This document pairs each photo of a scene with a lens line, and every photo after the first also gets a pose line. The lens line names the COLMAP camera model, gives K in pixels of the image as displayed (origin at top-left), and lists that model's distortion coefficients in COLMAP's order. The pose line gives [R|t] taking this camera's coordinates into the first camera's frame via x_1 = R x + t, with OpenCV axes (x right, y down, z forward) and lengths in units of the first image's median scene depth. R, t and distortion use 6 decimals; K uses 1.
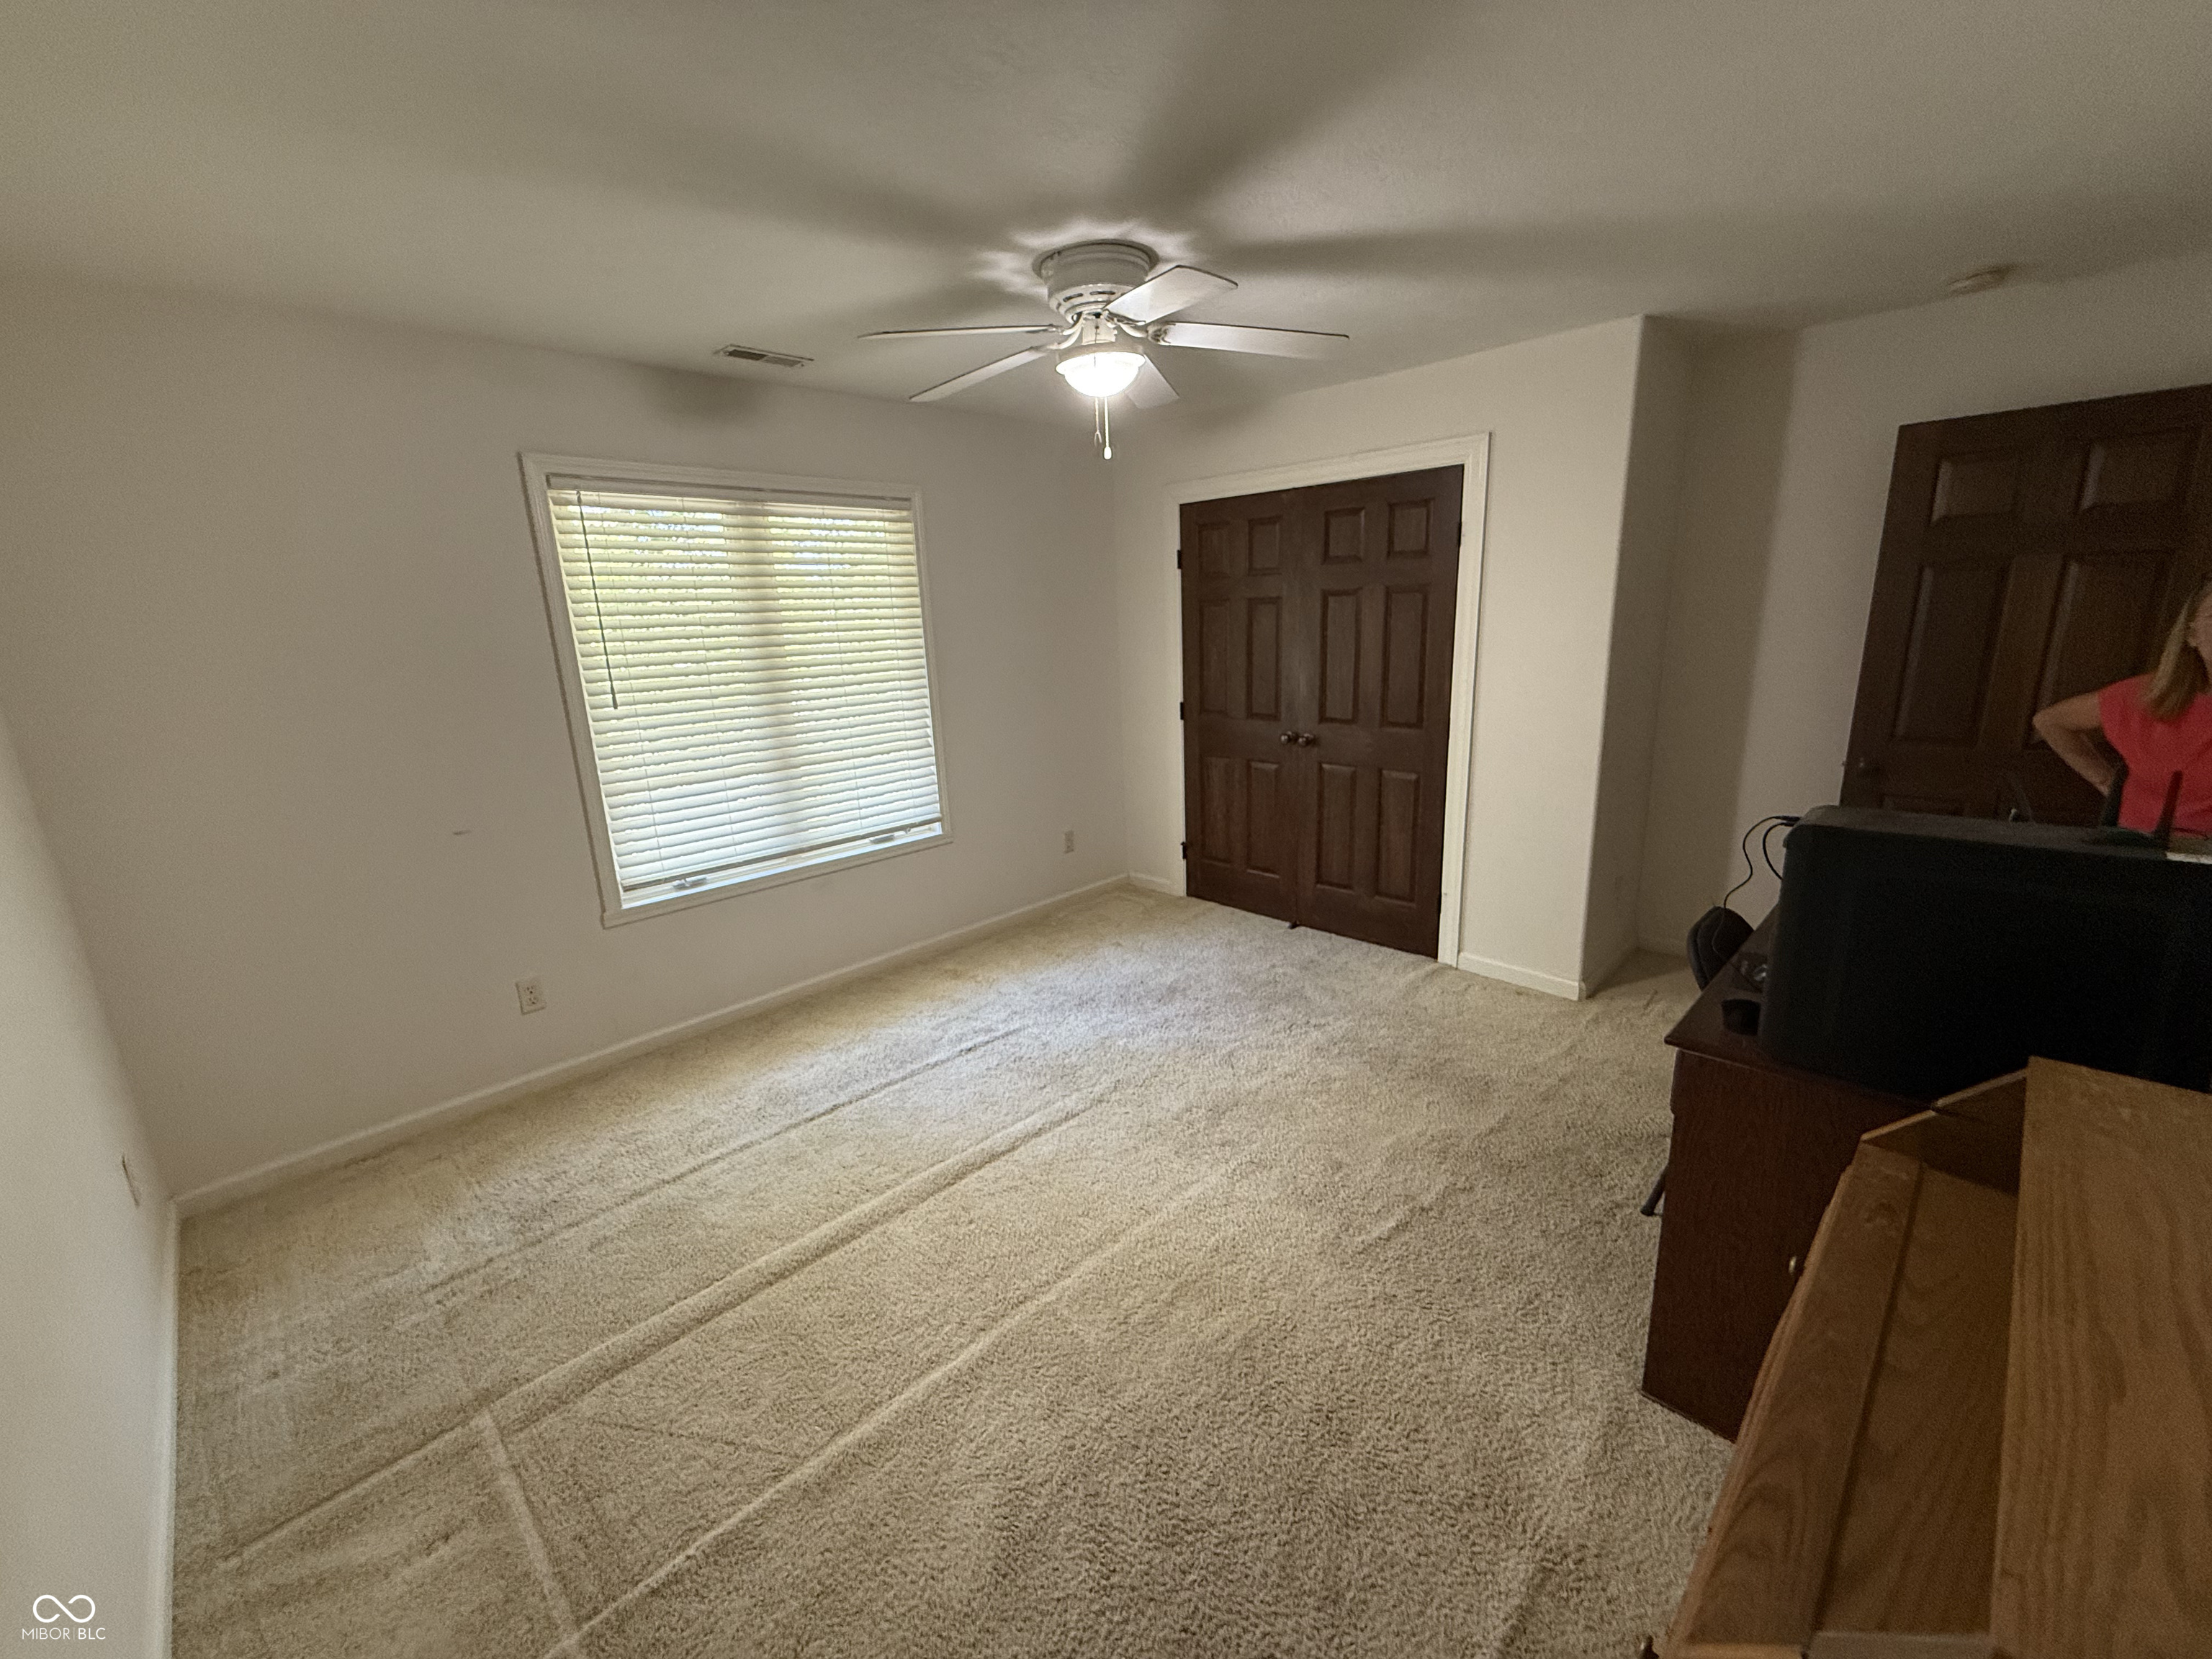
lens RADIAL K [[884.3, 0, 1098.0], [0, 884.3, 824.0], [0, 0, 1]] dist [-0.000145, -0.000246]
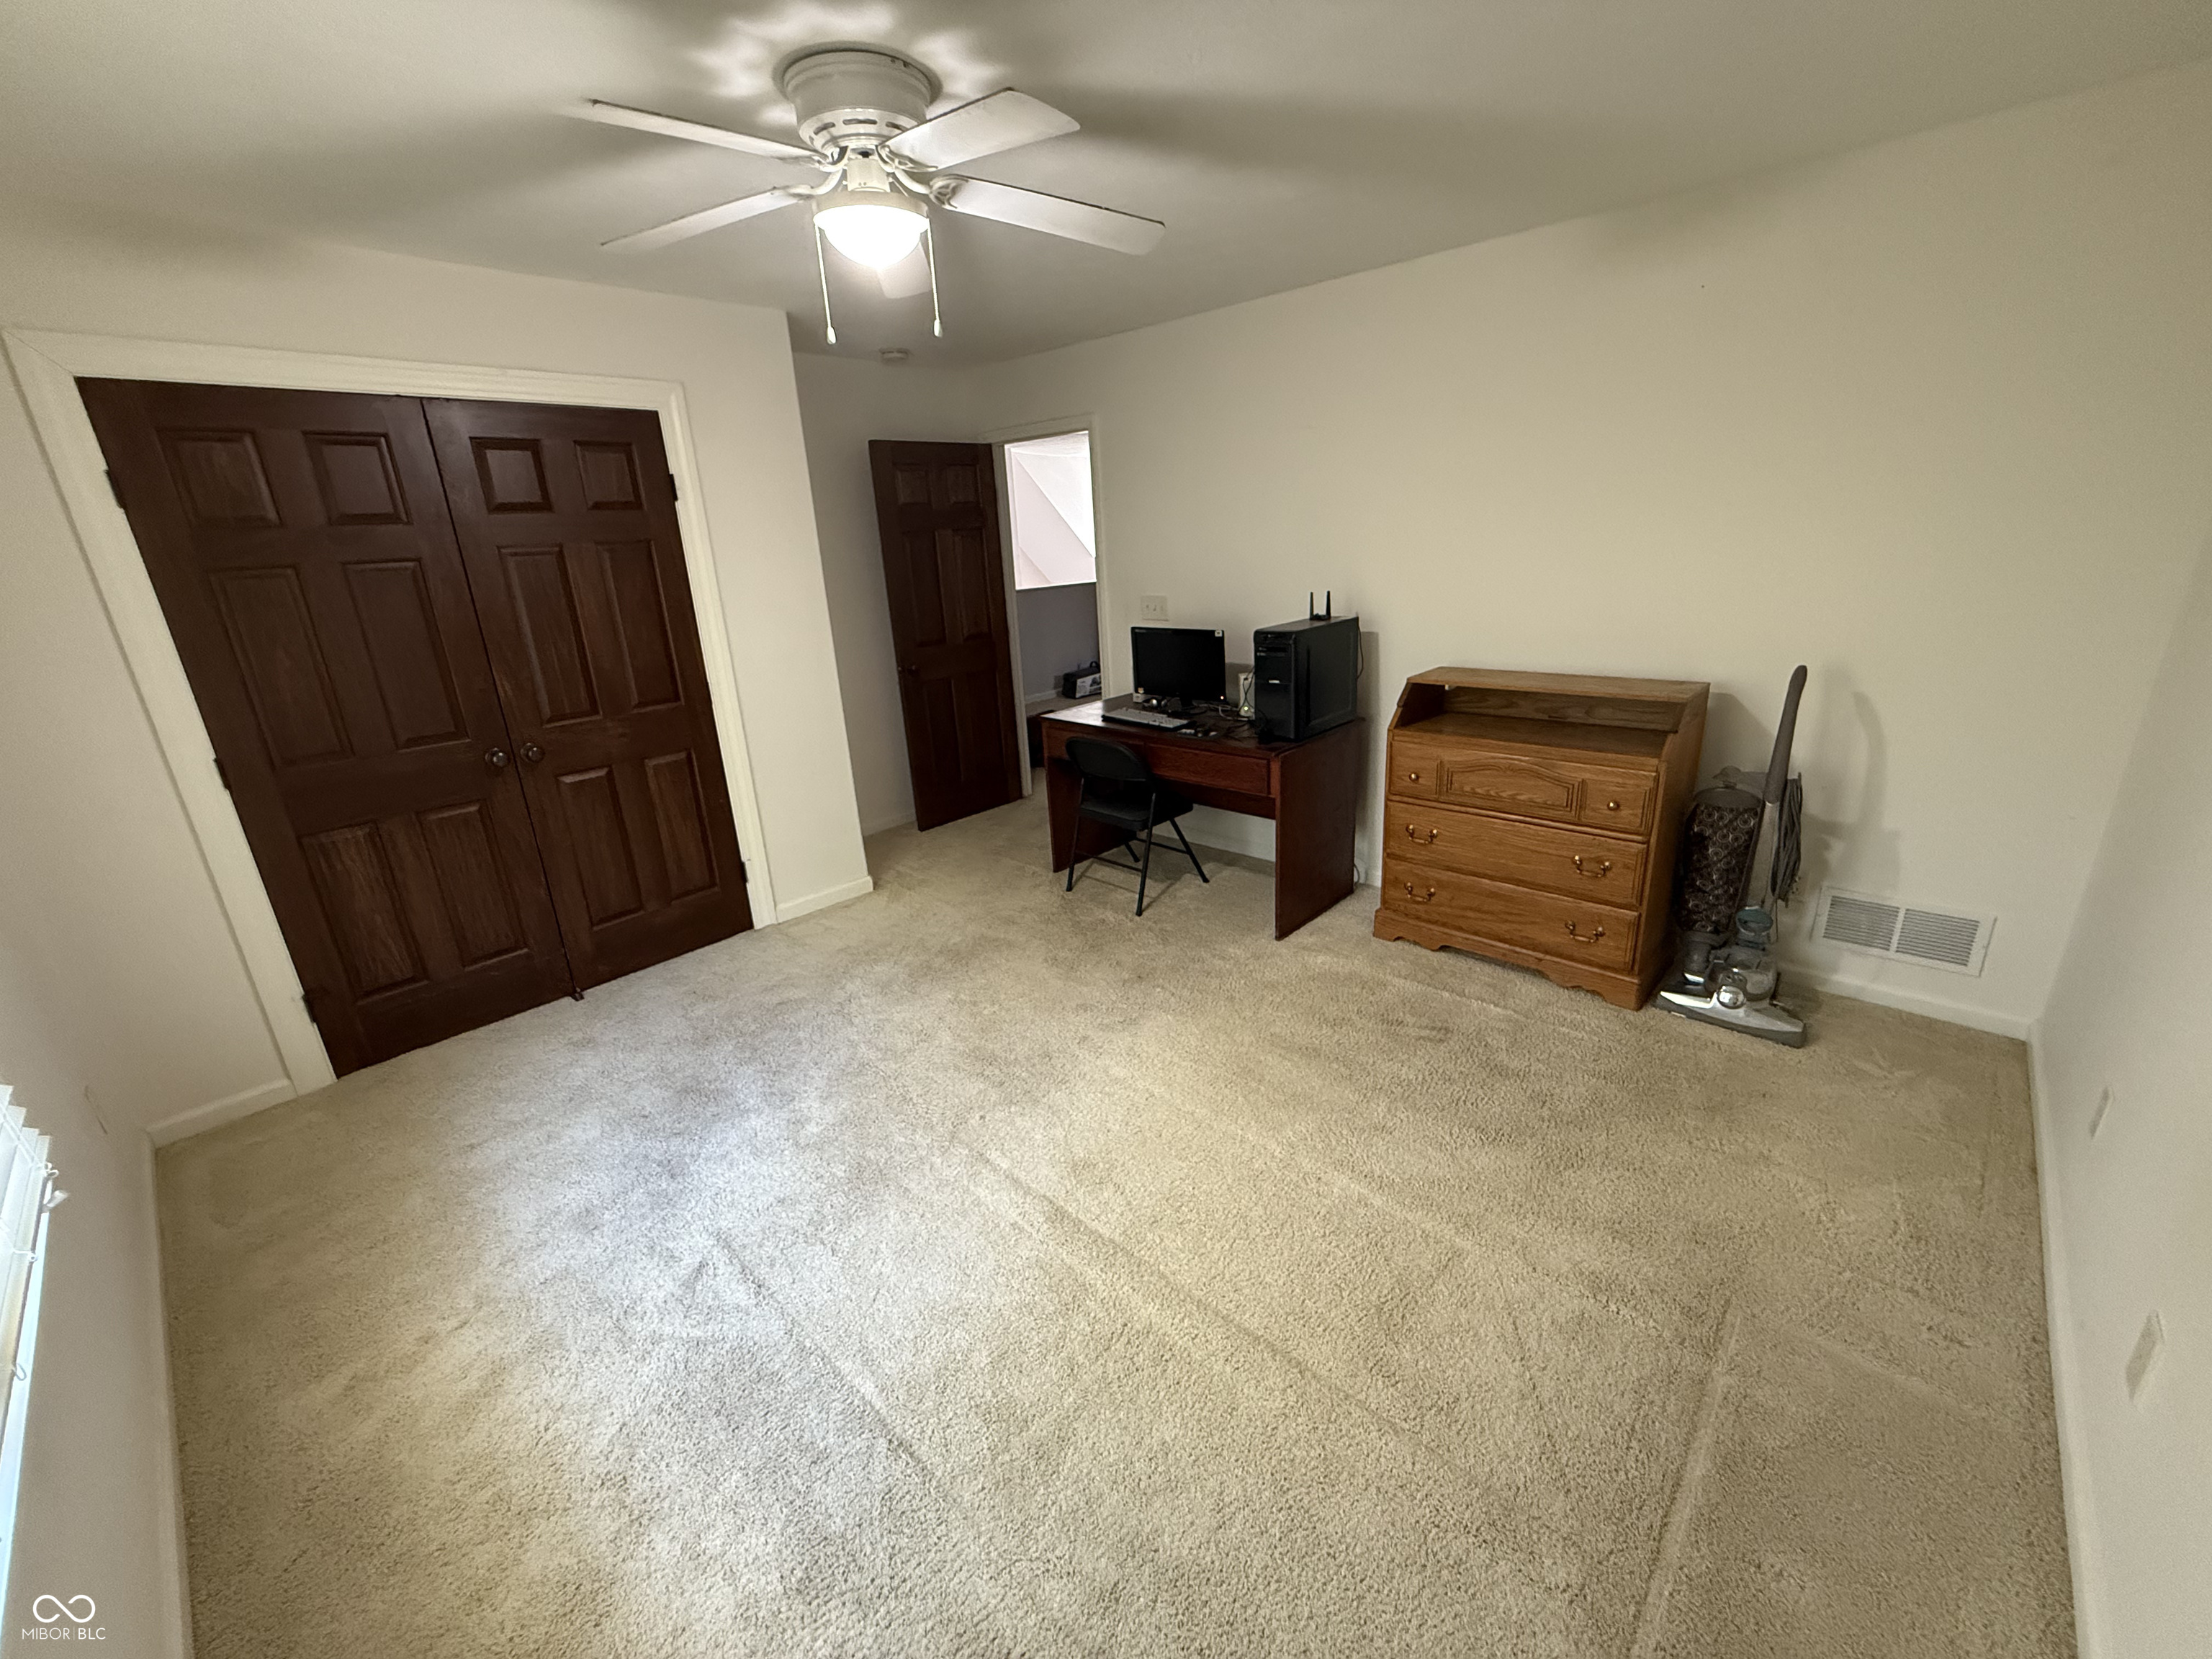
lens RADIAL K [[884.3, 0, 1098.0], [0, 884.3, 824.0], [0, 0, 1]] dist [-0.000145, -0.000246]
pose [[-0.023411, -0.278048, 0.960282, -0.601314], [0.287835, 0.917997, 0.272821, -0.124587], [-0.957394, 0.282790, 0.058540, 0.609572]]
